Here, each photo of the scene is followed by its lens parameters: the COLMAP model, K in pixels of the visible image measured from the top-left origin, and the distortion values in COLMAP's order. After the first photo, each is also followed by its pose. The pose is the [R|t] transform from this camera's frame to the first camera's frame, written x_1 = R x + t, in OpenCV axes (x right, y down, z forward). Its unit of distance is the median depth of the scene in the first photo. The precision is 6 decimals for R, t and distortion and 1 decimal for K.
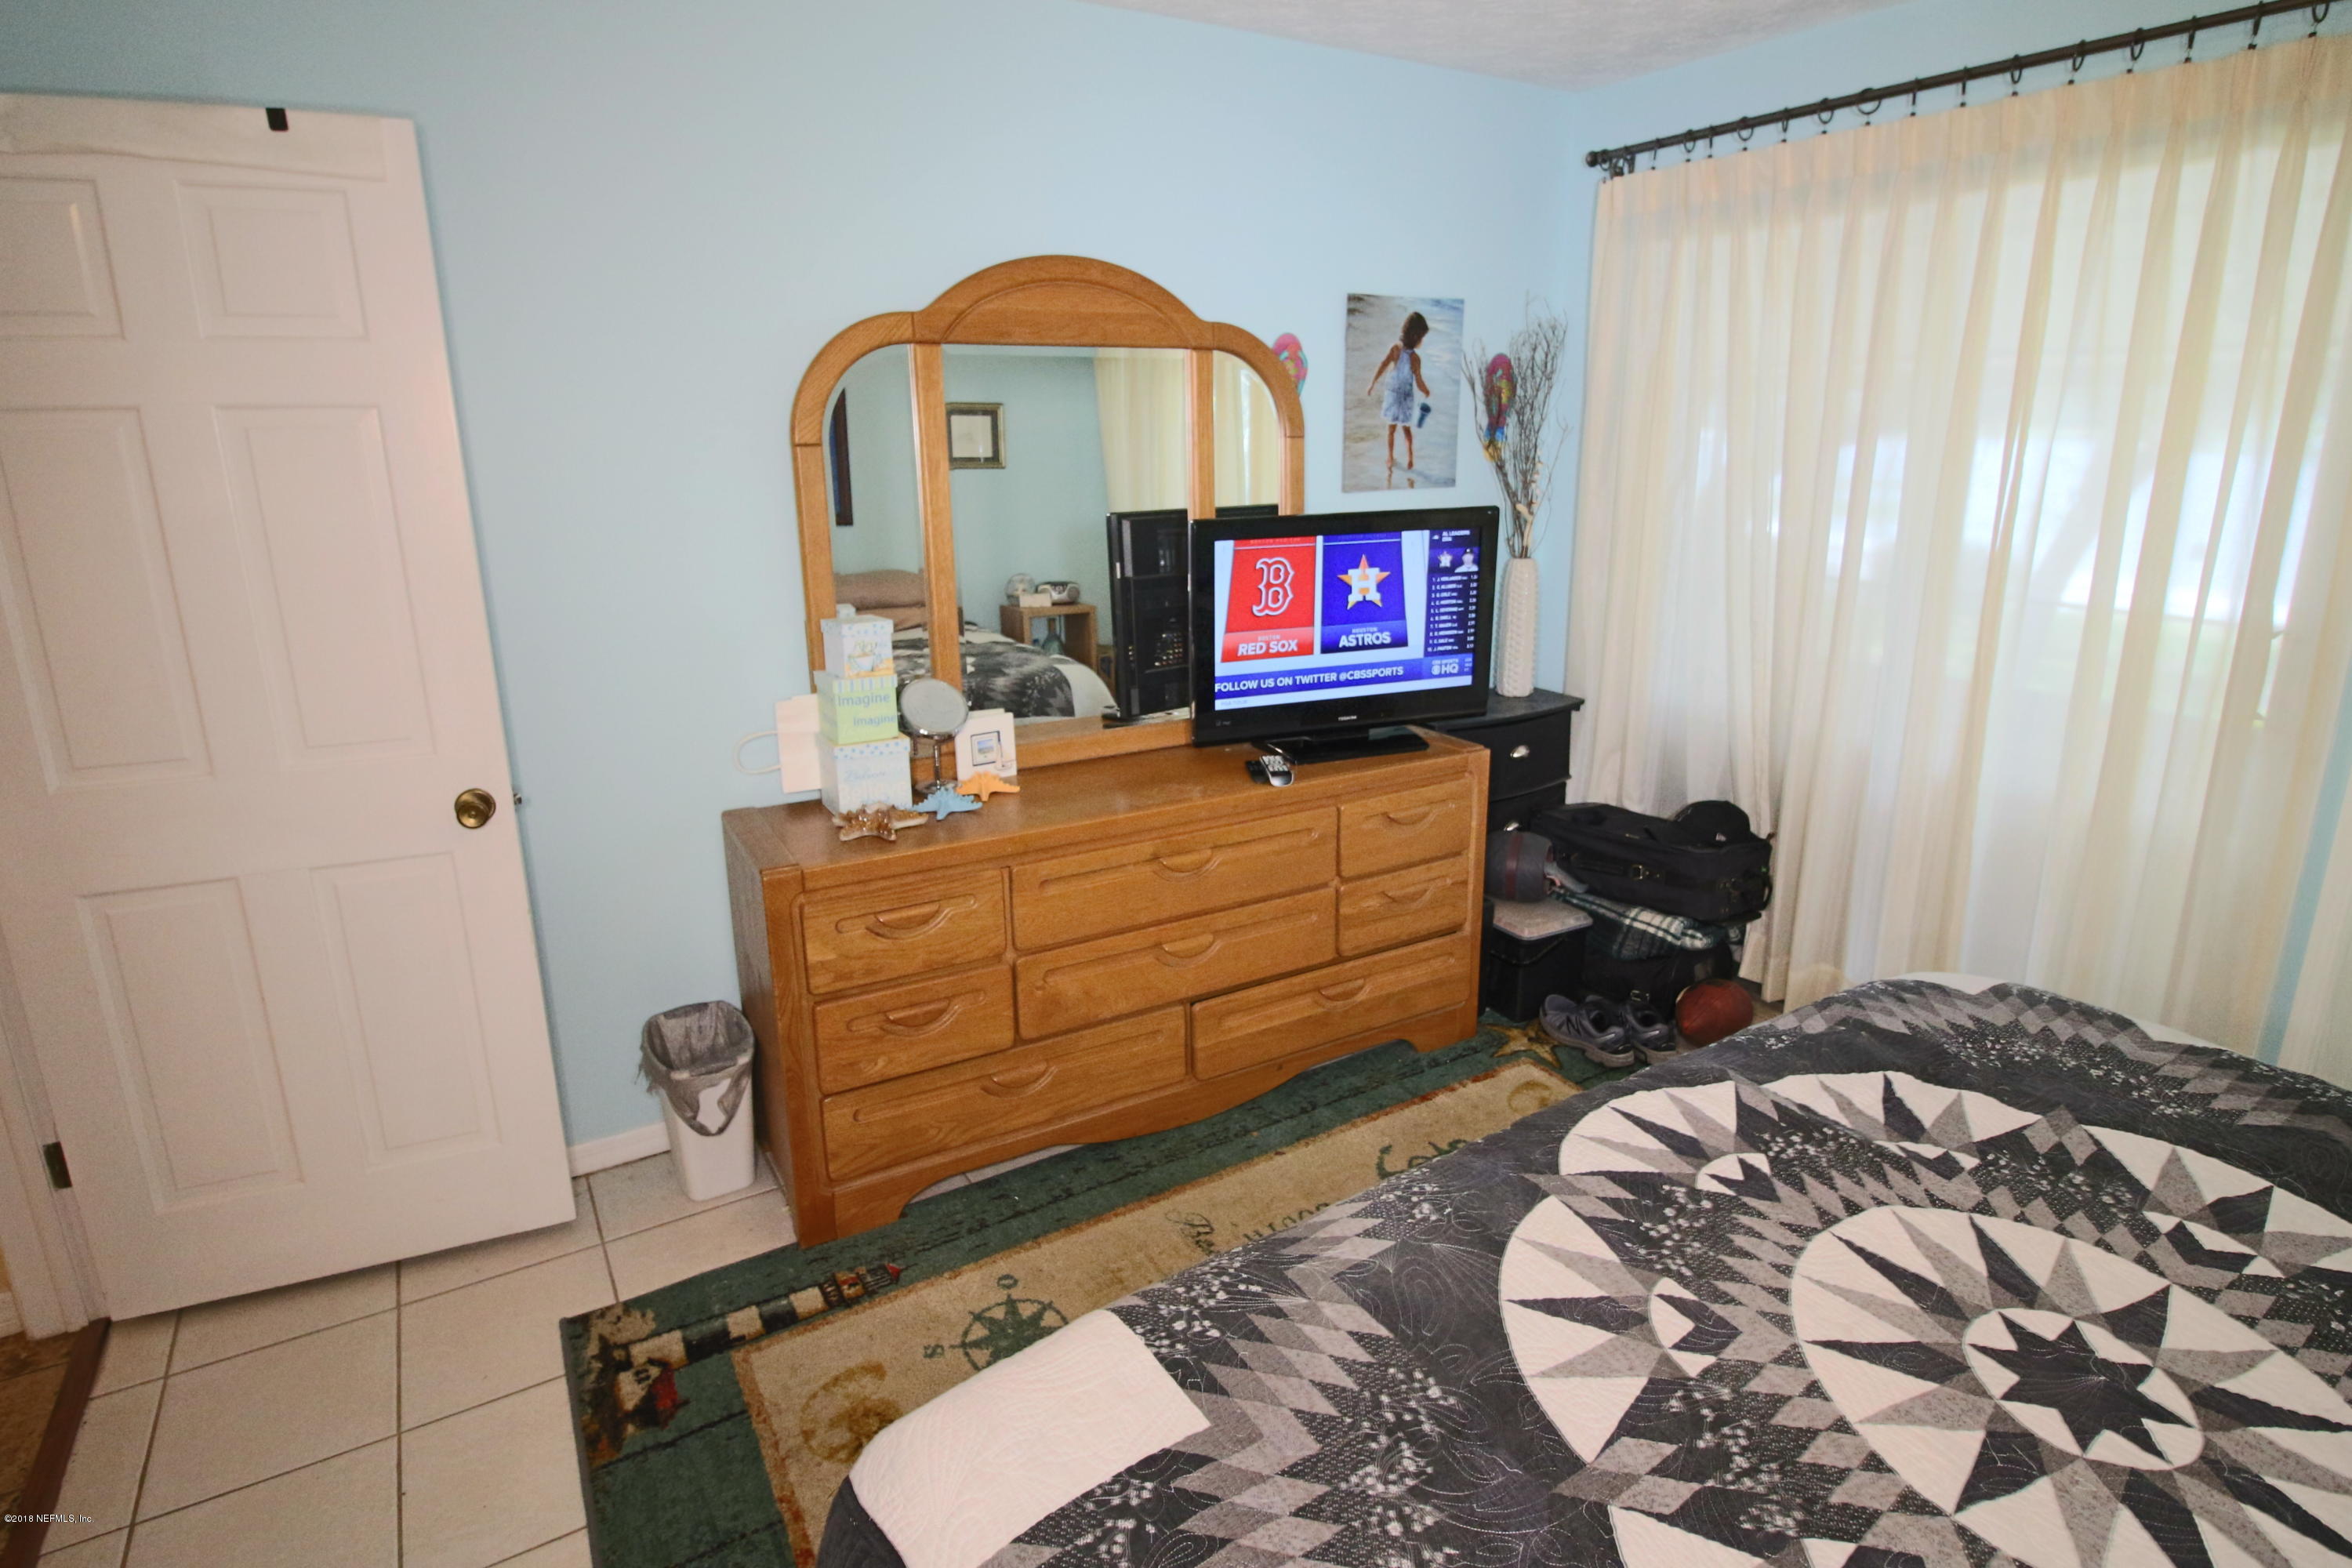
lens RADIAL K [[1213.4, 0, 1172.7], [0, 1213.4, 741.5], [0, 0, 1]] dist [-0.000935, -0.016919]
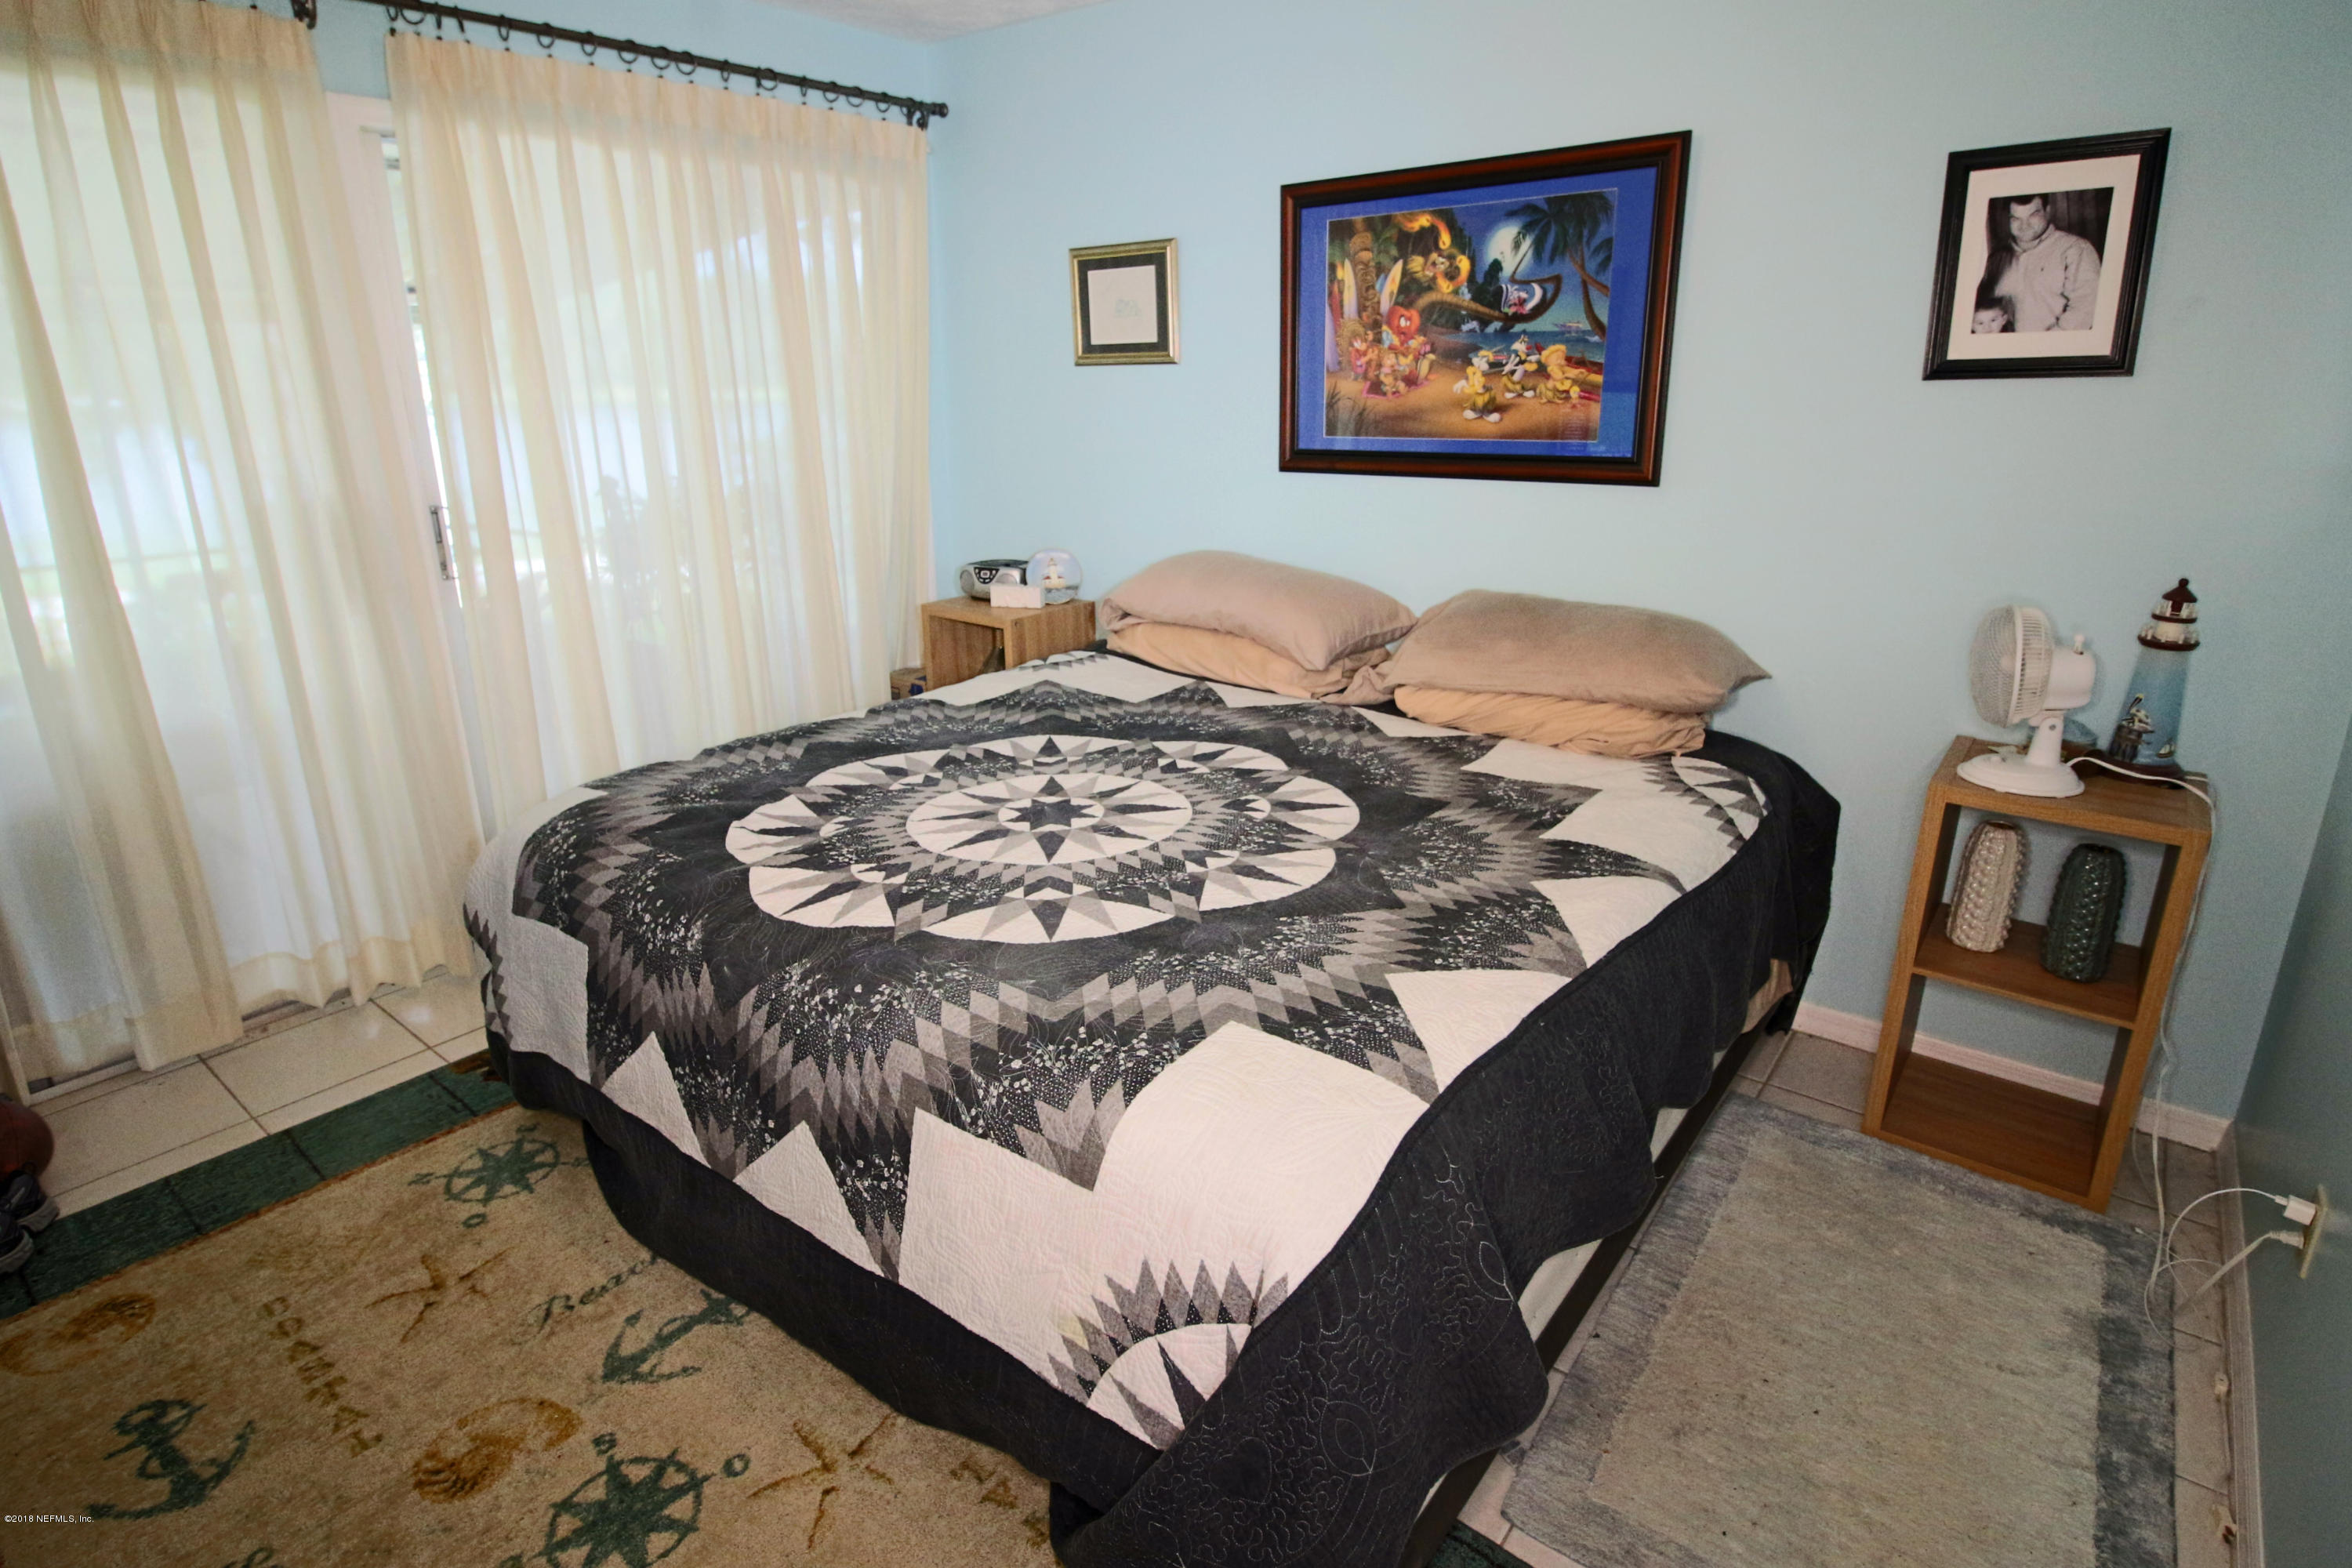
lens RADIAL K [[1213.4, 0, 1172.7], [0, 1213.4, 741.5], [0, 0, 1]] dist [-0.000935, -0.016919]
pose [[-0.340329, -0.273623, 0.899615, -0.920546], [0.240635, 0.899522, 0.364629, -0.221113], [-0.908994, 0.340573, -0.240290, 1.035268]]
